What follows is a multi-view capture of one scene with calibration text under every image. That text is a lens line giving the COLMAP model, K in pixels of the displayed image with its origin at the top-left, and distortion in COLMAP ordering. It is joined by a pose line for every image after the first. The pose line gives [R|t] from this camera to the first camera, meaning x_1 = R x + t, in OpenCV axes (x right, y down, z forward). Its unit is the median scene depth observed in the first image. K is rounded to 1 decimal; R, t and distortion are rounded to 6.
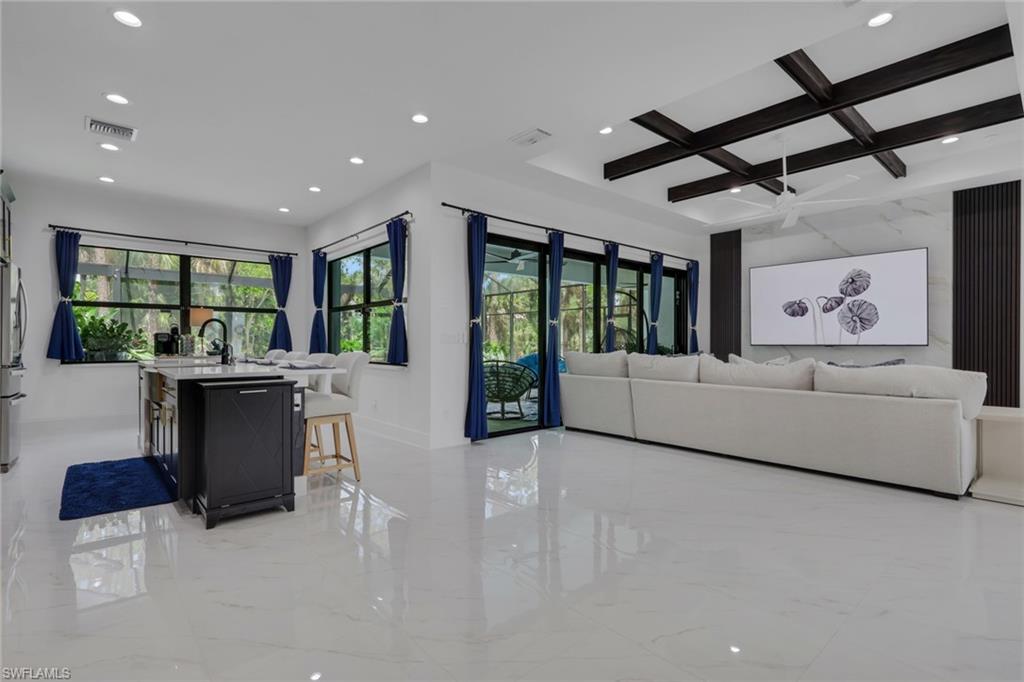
lens RADIAL K [[493.8, 0, 506.7], [0, 493.8, 341.4], [0, 0, 1]] dist [-0.002928, 0.001503]
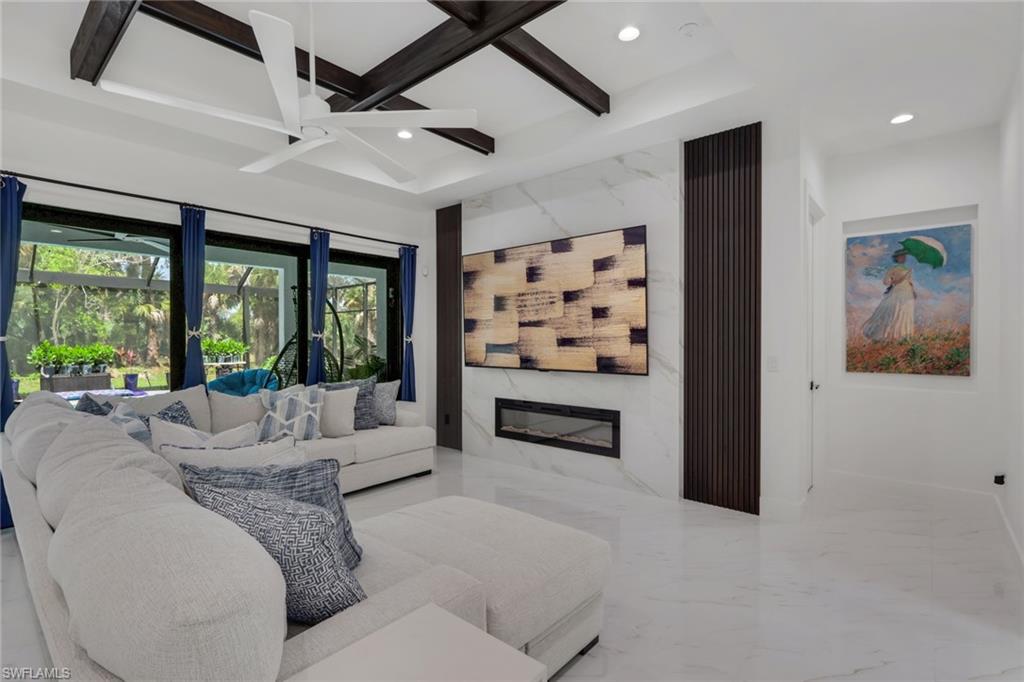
lens RADIAL K [[493.8, 0, 502.1], [0, 493.8, 337.8], [0, 0, 1]] dist [-0.002928, 0.001503]
pose [[0.993203, 0.005238, 0.116273, 0.465268], [-0.004945, 0.999984, -0.002806, -0.030241], [-0.116286, 0.002212, 0.993213, 0.294308]]
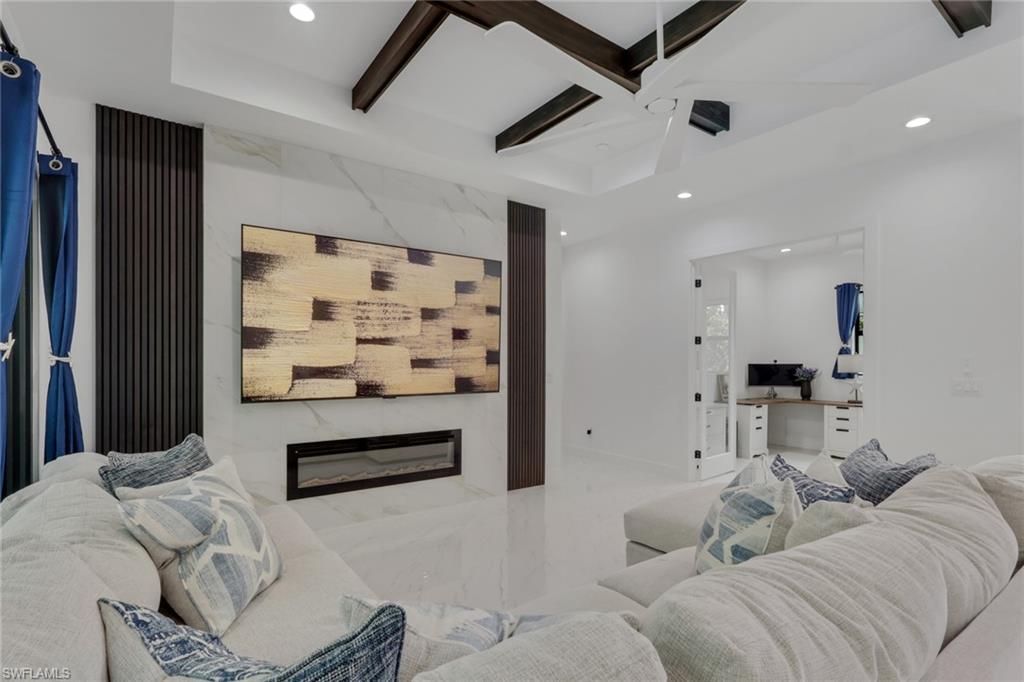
lens RADIAL K [[493.8, 0, 512.5], [0, 493.8, 362.5], [0, 0, 1]] dist [-0.002928, 0.001503]
pose [[0.094801, 0.007483, 0.995468, 0.084702], [-0.000843, 0.999972, -0.007436, -0.024108], [-0.995496, -0.000135, 0.094805, 0.718391]]
